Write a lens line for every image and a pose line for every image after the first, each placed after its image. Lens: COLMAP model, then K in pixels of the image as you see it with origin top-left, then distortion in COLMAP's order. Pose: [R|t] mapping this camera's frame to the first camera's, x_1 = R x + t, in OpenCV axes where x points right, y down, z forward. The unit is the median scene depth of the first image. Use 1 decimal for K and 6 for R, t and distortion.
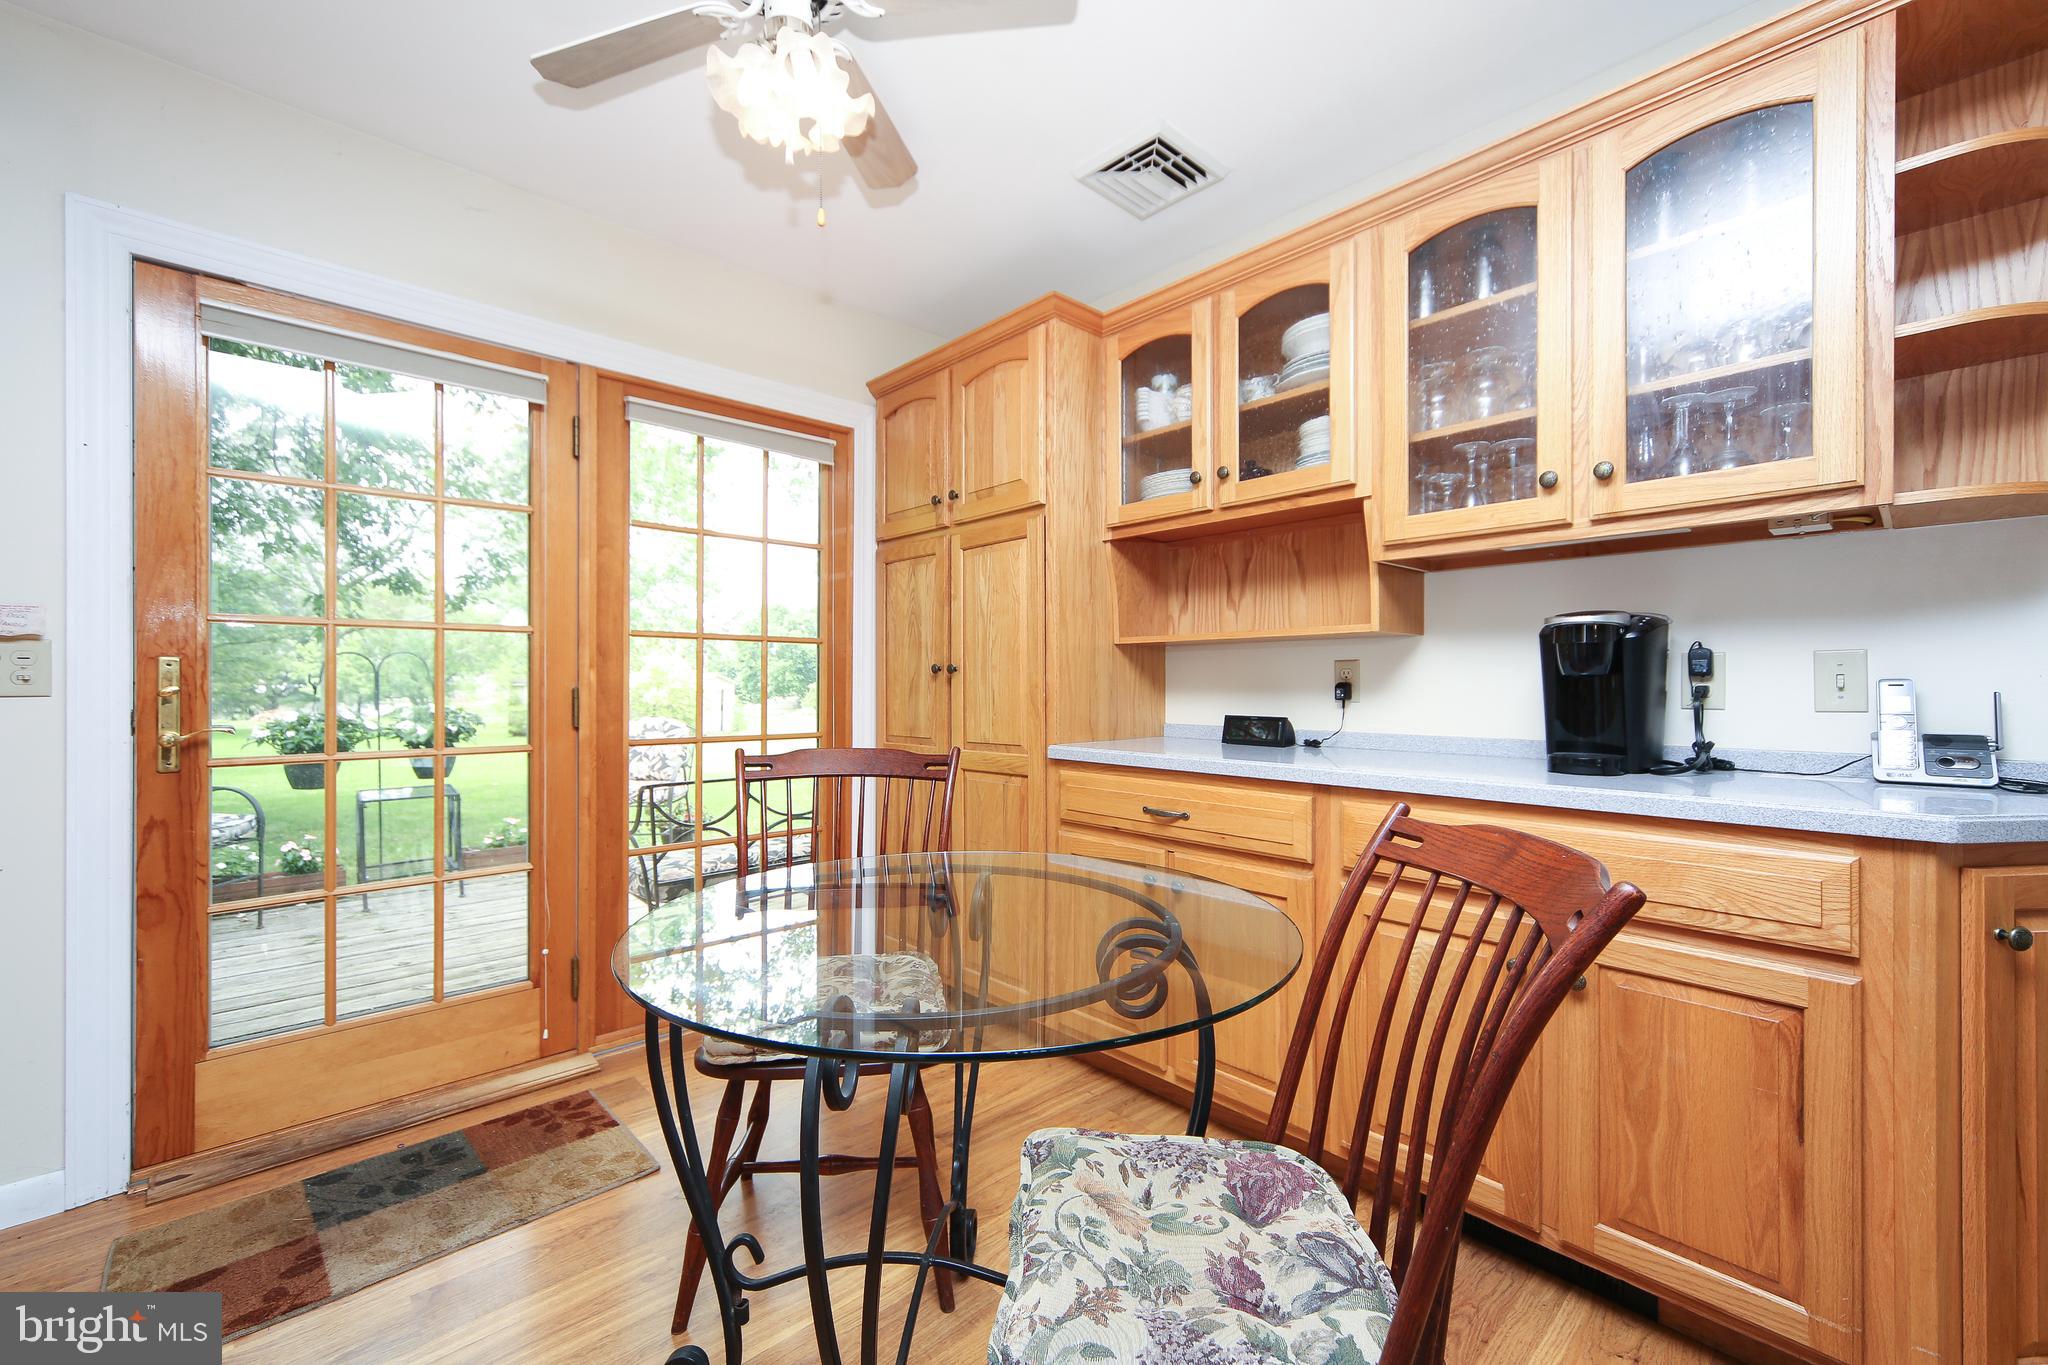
lens RADIAL K [[860.7, 0, 1024.0], [0, 860.7, 682.5], [0, 0, 1]] dist [0.000046, -0.000008]
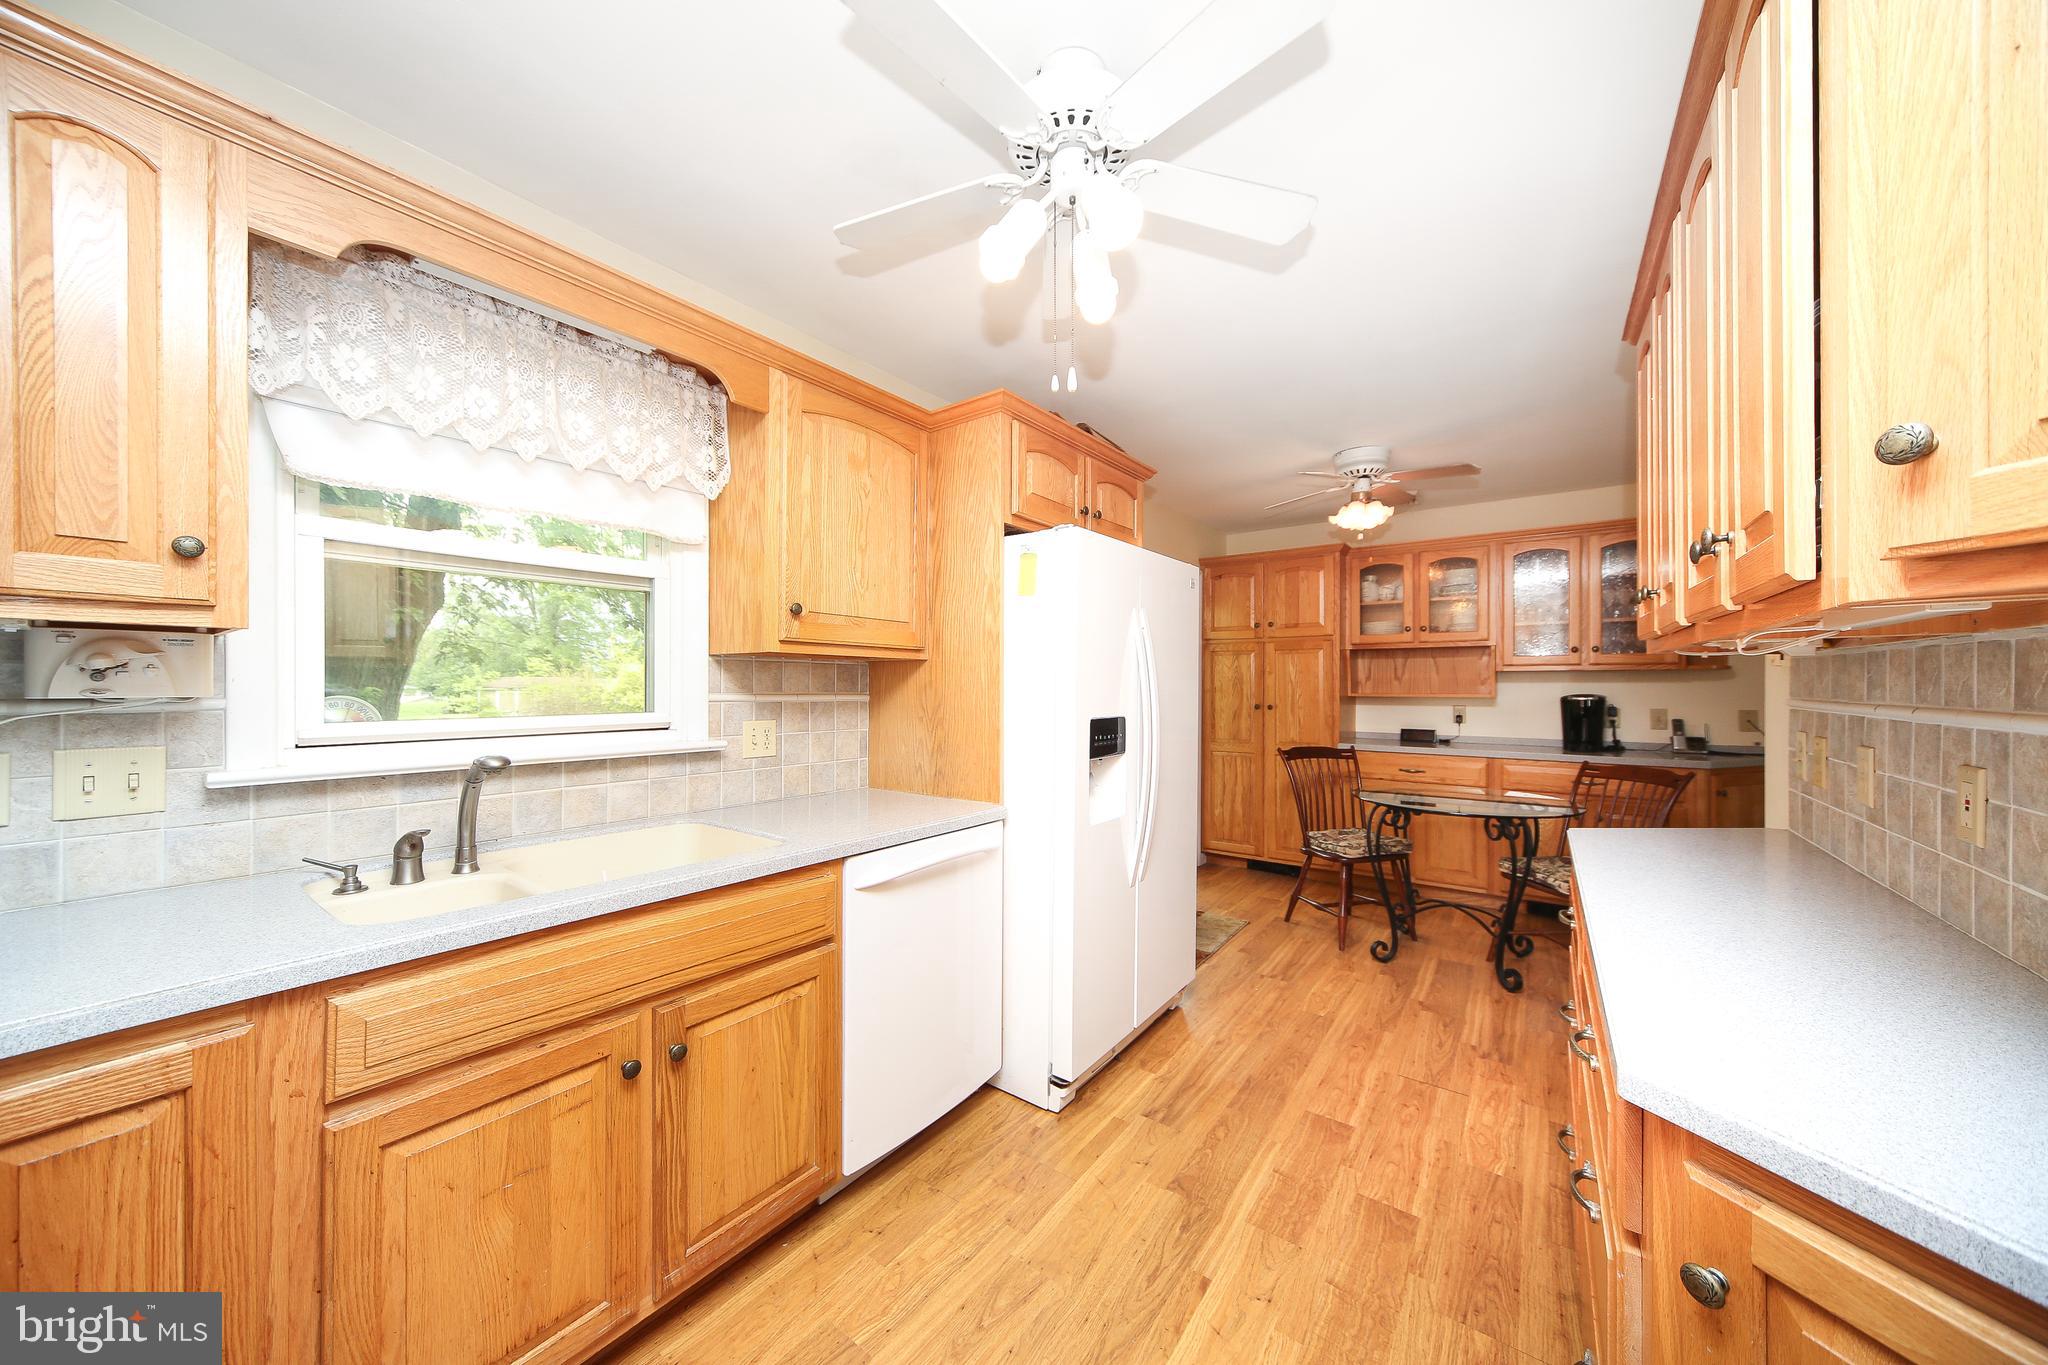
lens RADIAL K [[693.4, 0, 1024.0], [0, 693.4, 682.5], [0, 0, 1]] dist [0.000583, 0.000037]
pose [[0.985213, 0.002914, 0.171312, -1.161544], [-0.002658, 0.999995, -0.001723, -0.084589], [-0.171316, 0.001242, 0.985215, -0.697767]]
